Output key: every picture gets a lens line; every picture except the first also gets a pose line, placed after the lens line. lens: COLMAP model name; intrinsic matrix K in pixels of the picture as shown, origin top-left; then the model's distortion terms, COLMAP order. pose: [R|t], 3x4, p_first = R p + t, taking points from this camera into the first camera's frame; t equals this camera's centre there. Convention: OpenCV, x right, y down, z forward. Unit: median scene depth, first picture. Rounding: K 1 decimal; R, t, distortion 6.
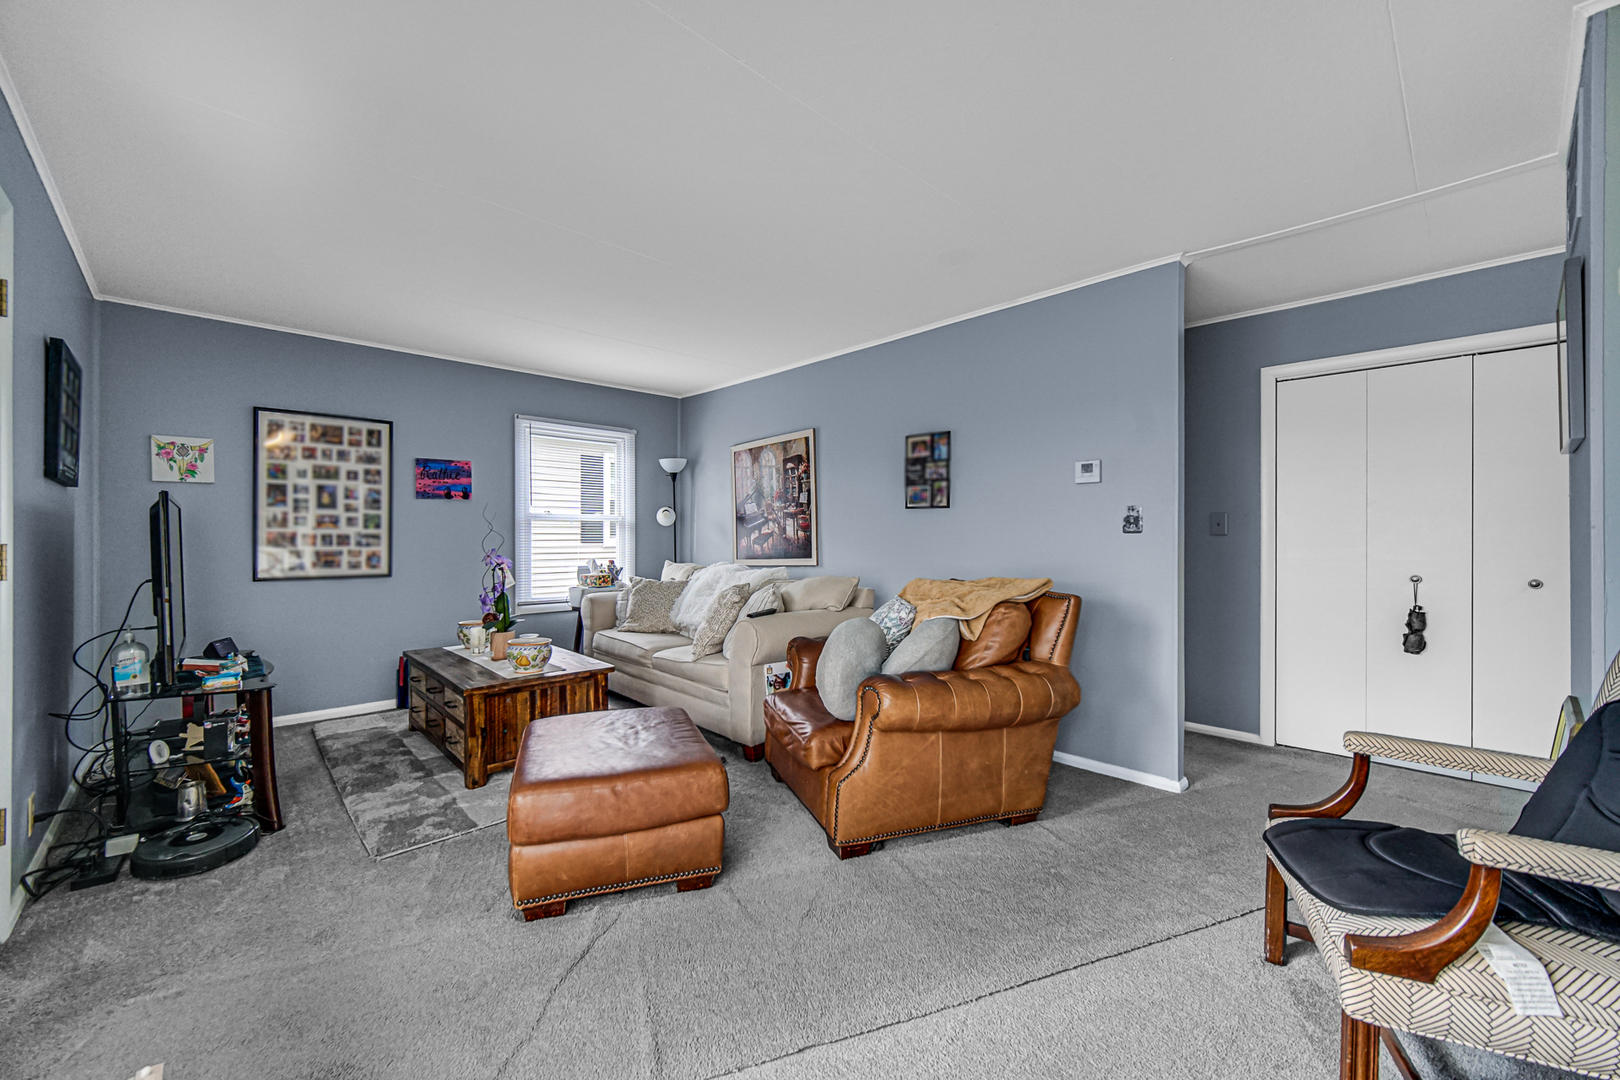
lens RADIAL K [[649.2, 0, 803.5], [0, 649.2, 540.0], [0, 0, 1]] dist [0.000401, -0.000105]
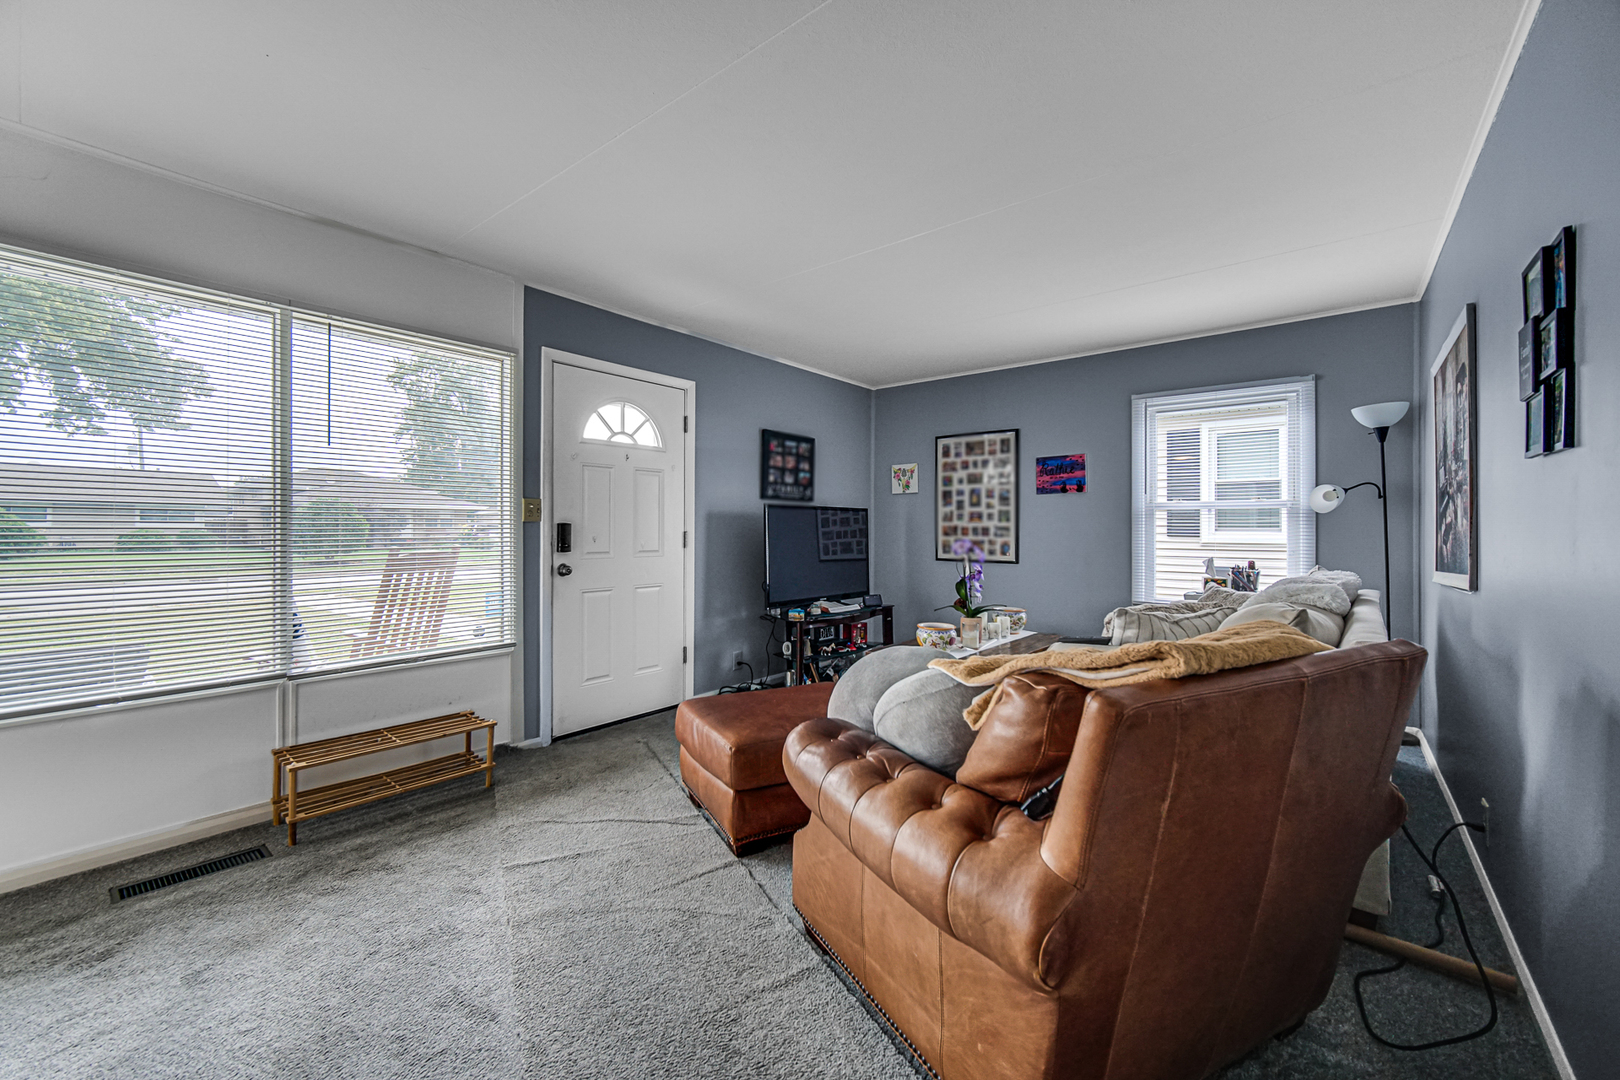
lens RADIAL K [[649.2, 0, 802.0], [0, 649.2, 529.9], [0, 0, 1]] dist [0.000401, -0.000105]
pose [[0.114255, 0.005763, -0.993435, 0.482666], [-0.003431, 0.999979, 0.005407, -0.008476], [0.993446, 0.002790, 0.114272, 0.506186]]
